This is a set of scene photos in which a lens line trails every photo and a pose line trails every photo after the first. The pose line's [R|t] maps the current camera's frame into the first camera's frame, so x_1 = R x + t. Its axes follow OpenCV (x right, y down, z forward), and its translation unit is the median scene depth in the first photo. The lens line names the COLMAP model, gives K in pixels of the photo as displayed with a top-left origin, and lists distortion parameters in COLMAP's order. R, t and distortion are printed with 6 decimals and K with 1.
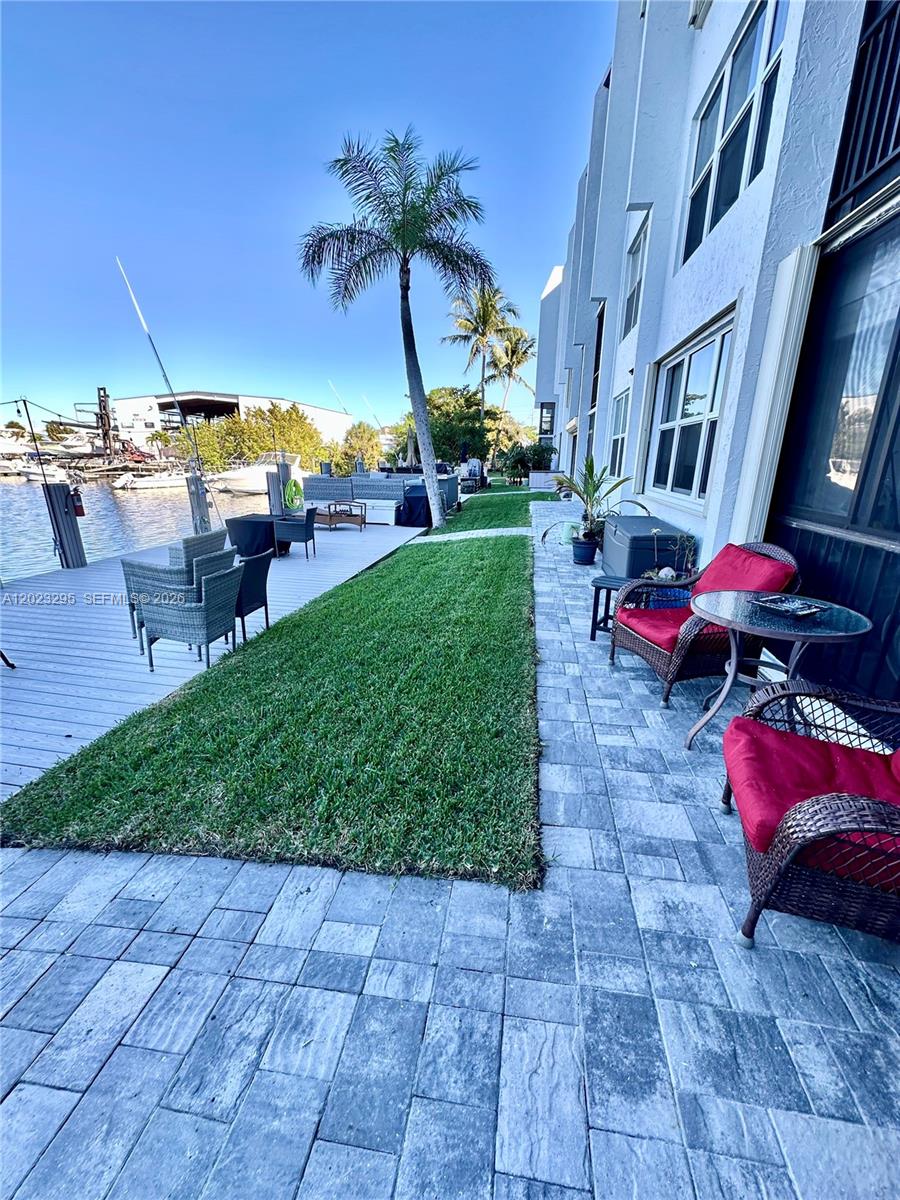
lens RADIAL K [[478.4, 0, 449.8], [0, 478.4, 596.3], [0, 0, 1]] dist [-0.001295, 0.000119]
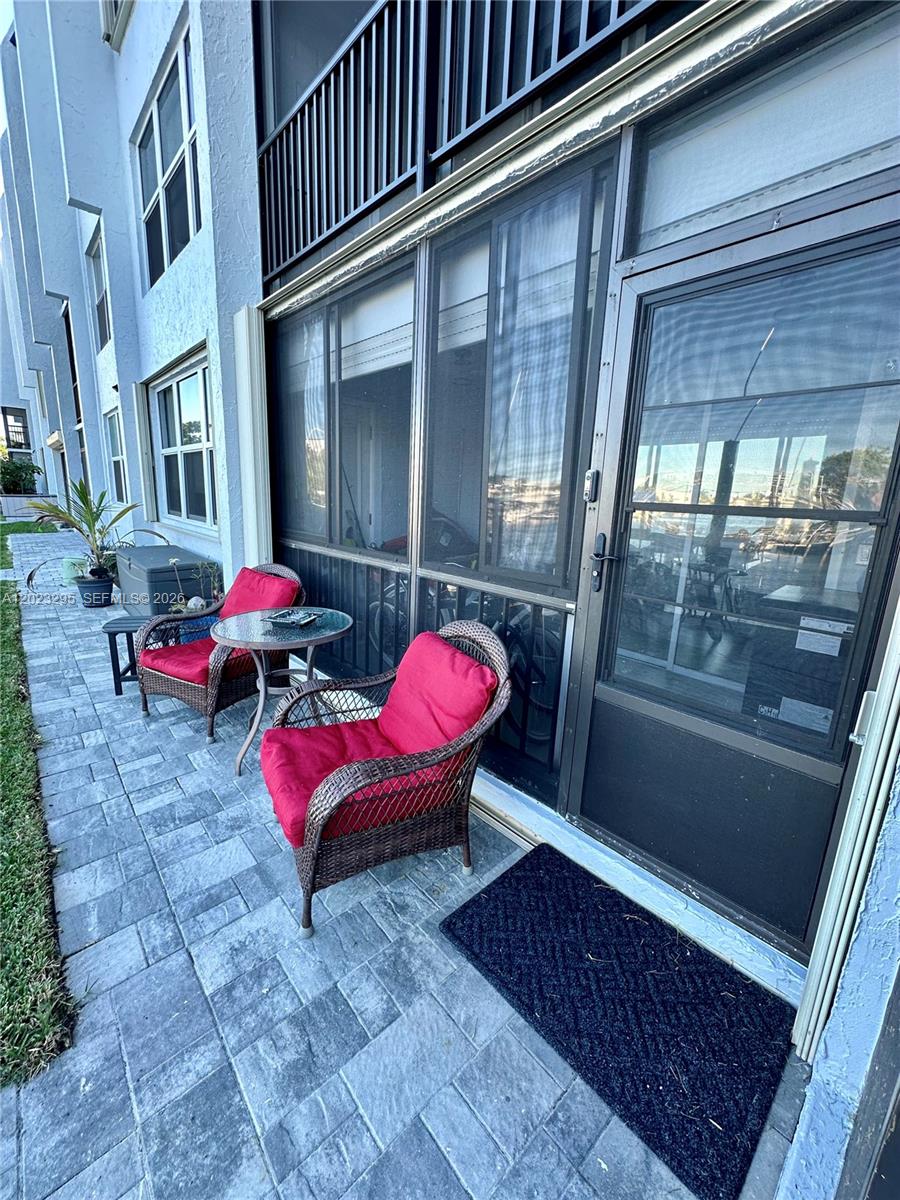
lens RADIAL K [[478.4, 0, 449.8], [0, 478.4, 596.3], [0, 0, 1]] dist [-0.001295, 0.000119]
pose [[0.623536, -0.148585, 0.767545, 0.040953], [0.187161, 0.981595, 0.037977, -0.002371], [-0.759061, 0.119975, 0.639869, -0.012421]]
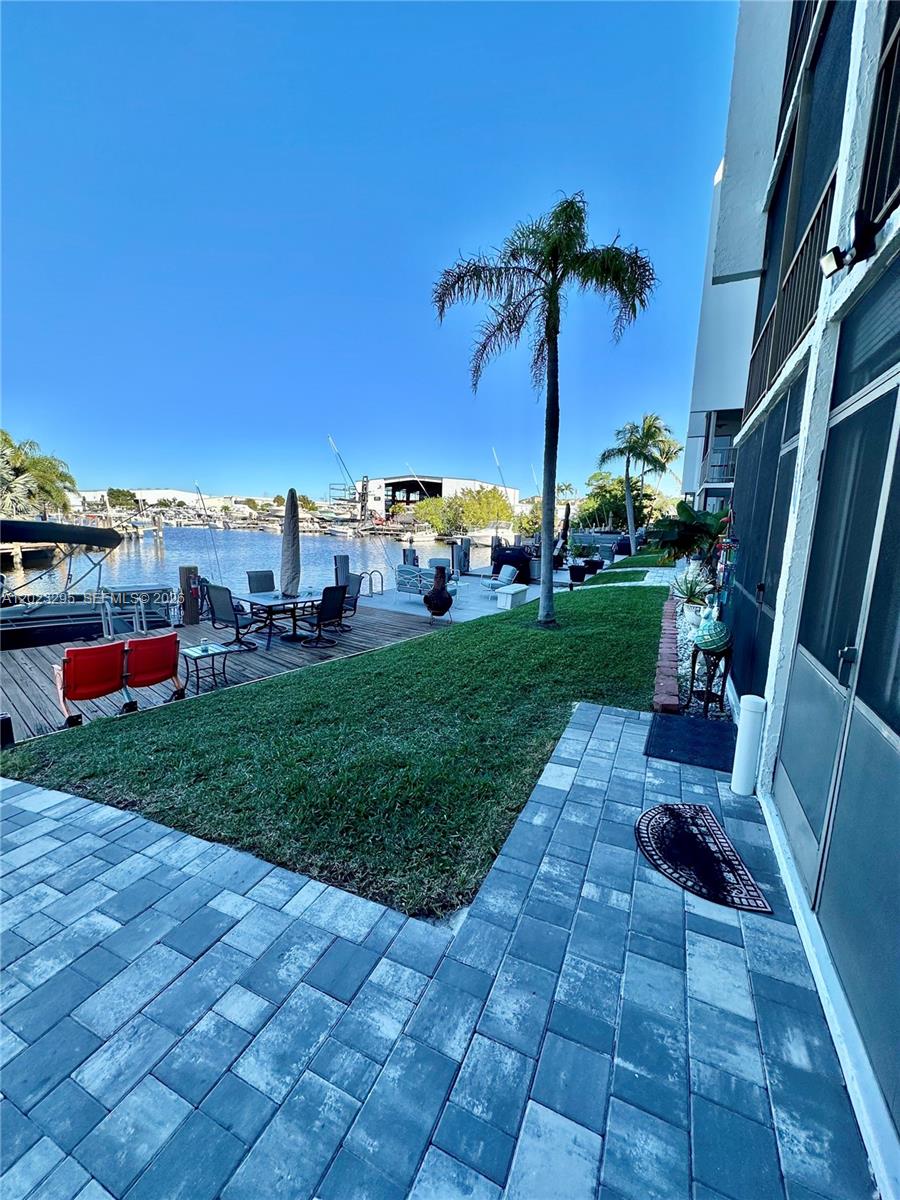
lens RADIAL K [[478.4, 0, 449.8], [0, 478.4, 596.3], [0, 0, 1]] dist [-0.001295, 0.000119]
pose [[0.961190, 0.052956, -0.270756, -0.741466], [-0.087546, 0.989229, -0.117313, 1.293468], [0.261627, 0.136464, 0.955473, -4.563434]]
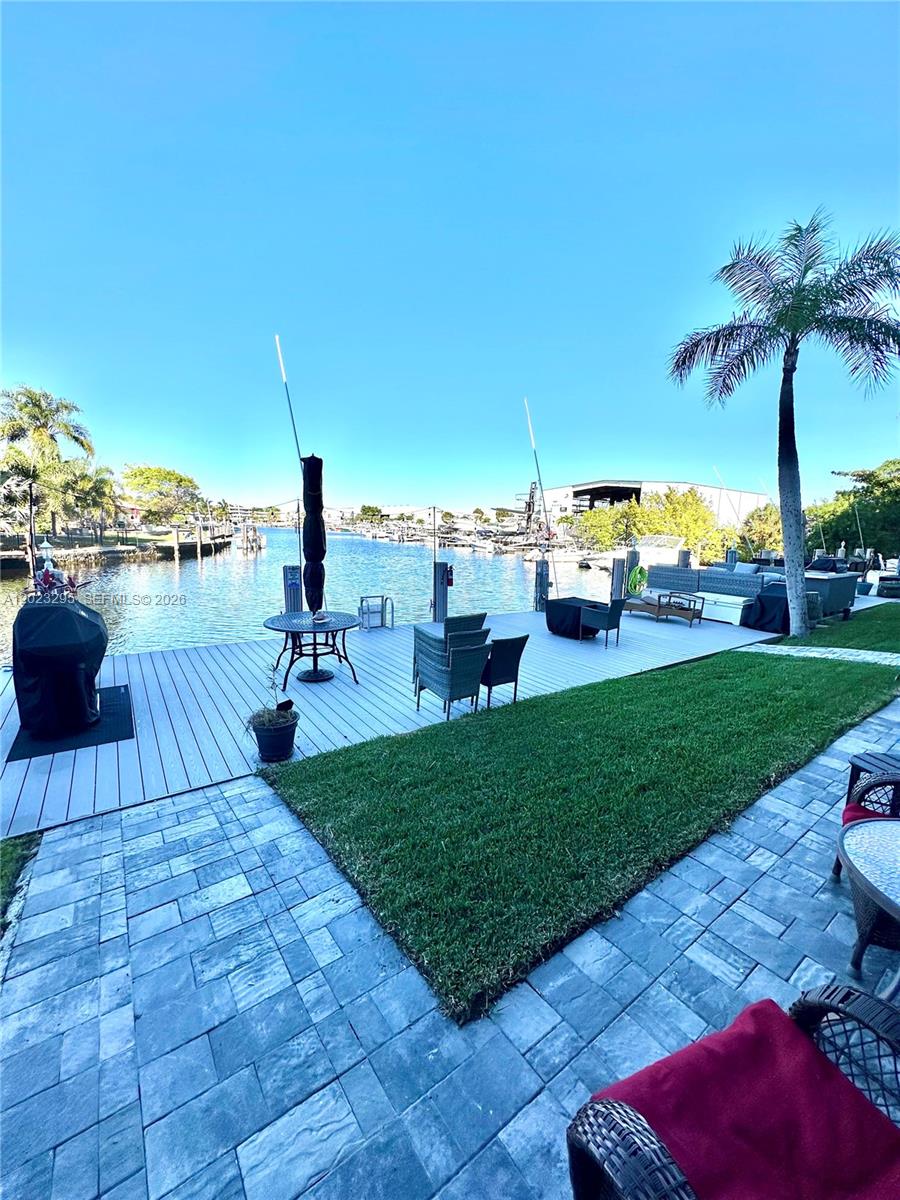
lens RADIAL K [[478.4, 0, 449.8], [0, 478.4, 596.3], [0, 0, 1]] dist [-0.001295, 0.000119]
pose [[0.712413, 0.109330, -0.693192, 0.351621], [-0.216882, 0.973734, -0.069319, -0.085288], [0.667405, 0.199725, 0.717412, 0.042538]]
